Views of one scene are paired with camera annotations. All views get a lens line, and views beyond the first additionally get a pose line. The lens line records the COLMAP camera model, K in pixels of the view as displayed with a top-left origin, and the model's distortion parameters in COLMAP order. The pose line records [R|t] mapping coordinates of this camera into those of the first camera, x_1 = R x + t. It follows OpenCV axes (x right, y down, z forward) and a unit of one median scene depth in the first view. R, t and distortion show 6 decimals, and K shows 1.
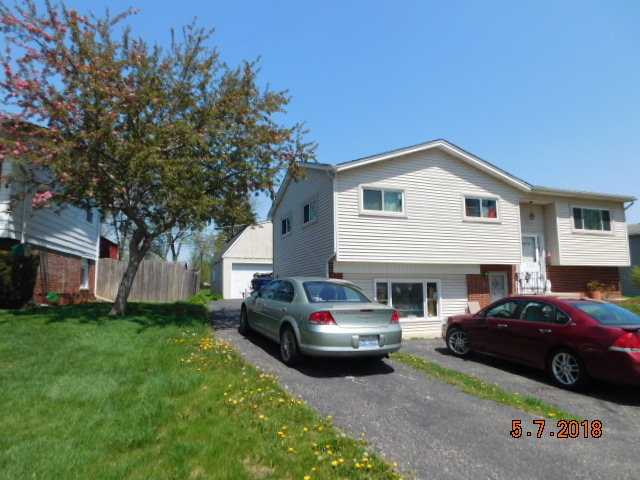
lens RADIAL K [[426.7, 0, 320.7], [0, 426.7, 244.1], [0, 0, 1]] dist [-0.064282, 0.053677]
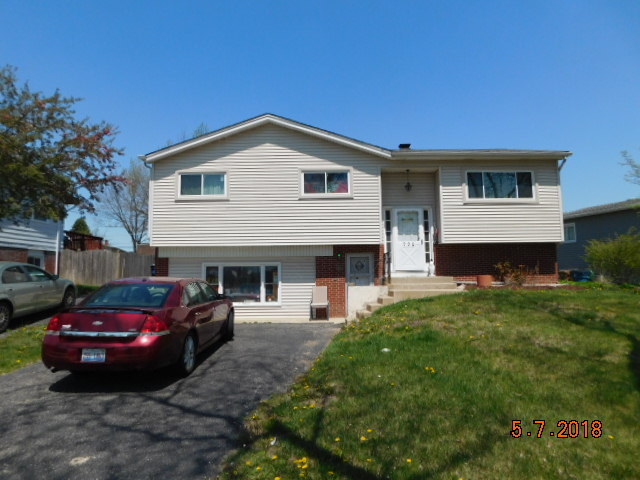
lens RADIAL K [[426.7, 0, 323.3], [0, 426.7, 243.3], [0, 0, 1]] dist [-0.064282, 0.053677]
pose [[0.940742, -0.031514, -0.337654, 0.679705], [0.041831, 0.998852, 0.023322, 0.022189], [0.336532, -0.036064, 0.940981, 0.140132]]
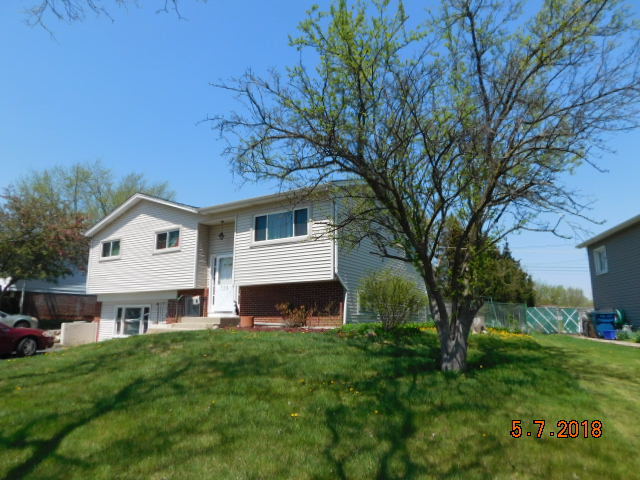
lens RADIAL K [[426.7, 0, 315.7], [0, 426.7, 238.0], [0, 0, 1]] dist [-0.064282, 0.053677]
pose [[0.596811, -0.141597, -0.789789, 1.512189], [0.092883, 0.989880, -0.107282, 0.067268], [0.796988, -0.009331, 0.603923, 0.636104]]
